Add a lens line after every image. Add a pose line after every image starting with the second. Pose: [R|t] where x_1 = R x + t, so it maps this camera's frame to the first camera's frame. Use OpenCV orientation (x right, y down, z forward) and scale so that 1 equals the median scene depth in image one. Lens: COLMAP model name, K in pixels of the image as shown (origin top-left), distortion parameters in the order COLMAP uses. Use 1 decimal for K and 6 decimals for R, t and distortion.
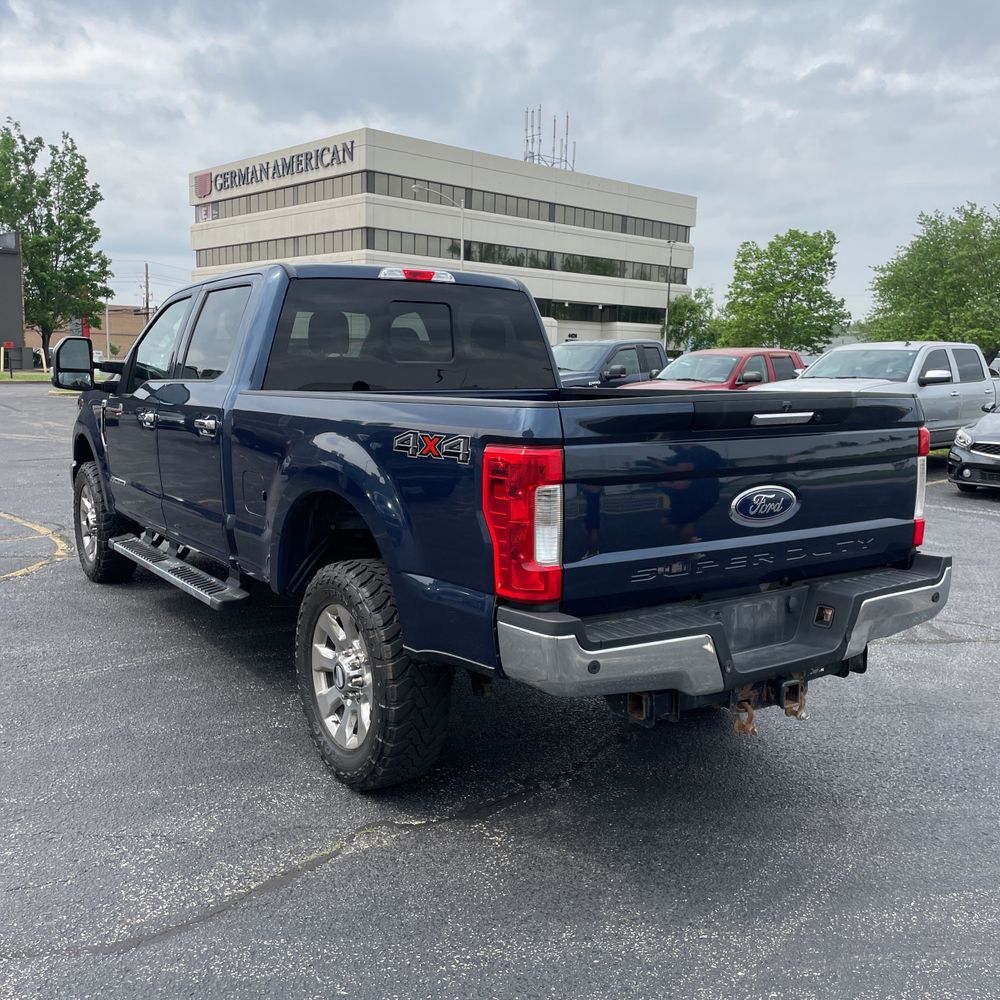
lens RADIAL K [[1034.0, 0, 505.3], [0, 1034.0, 501.8], [0, 0, 1]] dist [0.090444, -0.126757]
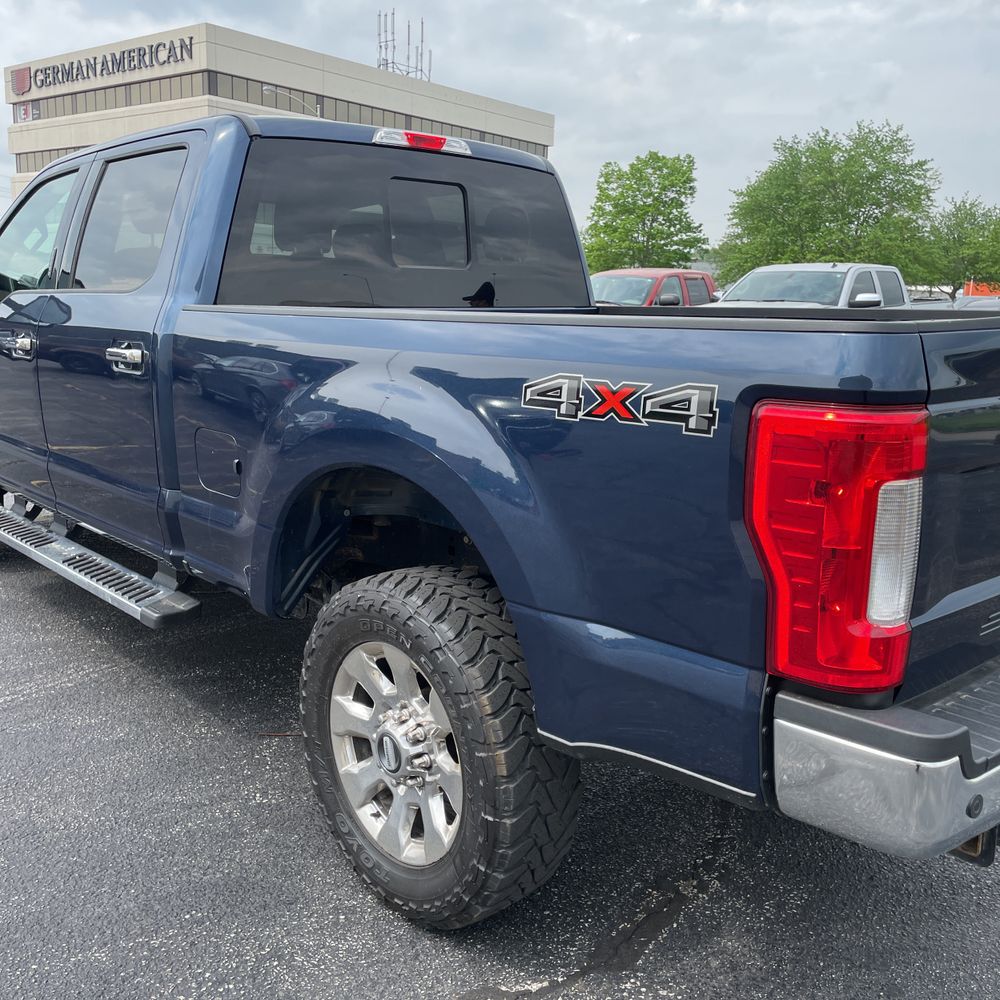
lens RADIAL K [[1022.5, 0, 500.0], [0, 1022.5, 496.2], [0, 0, 1]] dist [0.077246, -0.099786]
pose [[0.989478, -0.018871, 0.143451, -0.045789], [0.008957, 0.997545, 0.069450, -0.008782], [-0.144409, -0.067434, 0.987218, 0.094381]]
